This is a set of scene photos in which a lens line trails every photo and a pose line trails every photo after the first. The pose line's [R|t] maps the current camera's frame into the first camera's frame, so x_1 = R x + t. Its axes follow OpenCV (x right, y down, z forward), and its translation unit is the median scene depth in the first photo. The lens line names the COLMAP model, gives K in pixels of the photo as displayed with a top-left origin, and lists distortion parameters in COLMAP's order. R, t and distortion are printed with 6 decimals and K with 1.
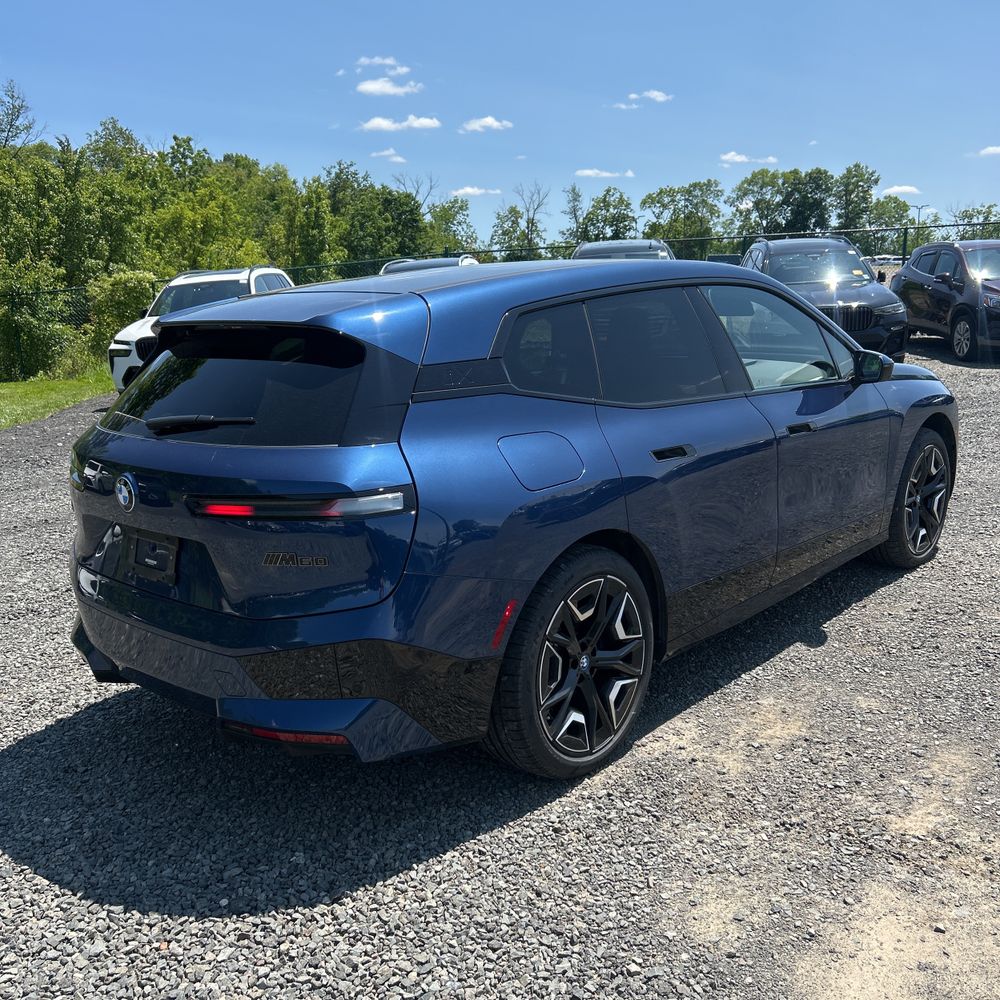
lens RADIAL K [[997.9, 0, 485.5], [0, 997.9, 496.8], [0, 0, 1]] dist [0.023099, -0.015720]
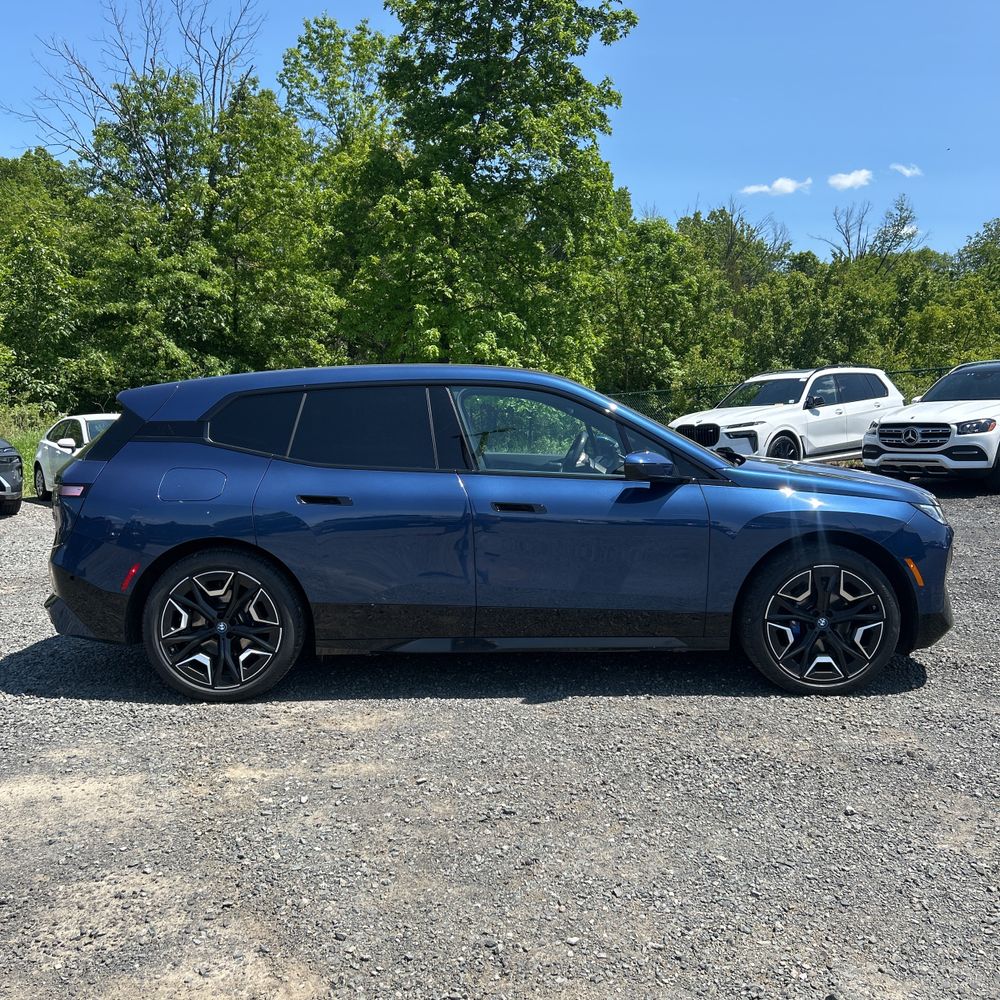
lens RADIAL K [[990.9, 0, 508.9], [0, 990.9, 503.7], [0, 0, 1]] dist [0.028498, -0.001761]
pose [[0.693573, 0.113464, -0.711394, 1.385767], [-0.175276, 0.984421, -0.013876, -0.067810], [0.698738, 0.134314, 0.702656, 0.223936]]
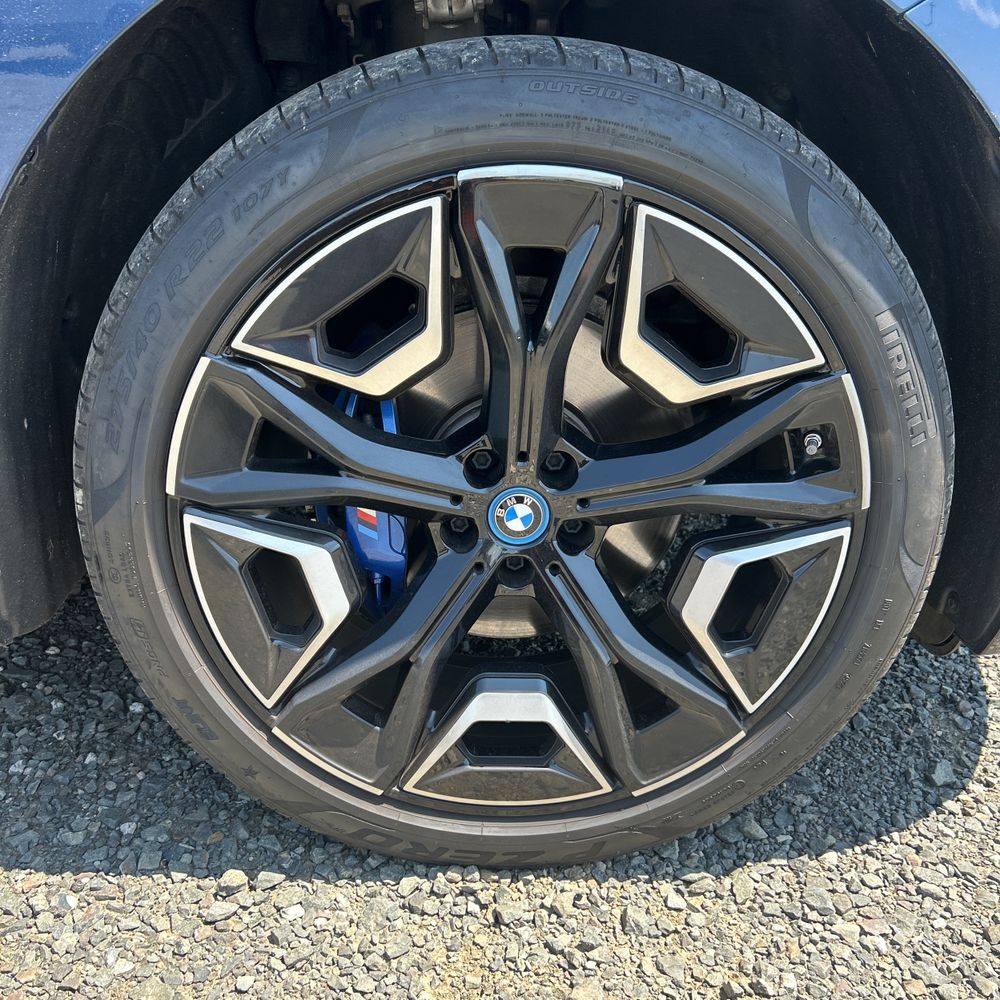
lens RADIAL K [[990.9, 0, 508.9], [0, 990.9, 503.7], [0, 0, 1]] dist [0.028498, -0.001761]
pose [[0.718522, 0.333112, -0.610542, 0.839034], [-0.218965, 0.941546, 0.256017, -0.065769], [0.660136, -0.050266, 0.749462, 1.405748]]
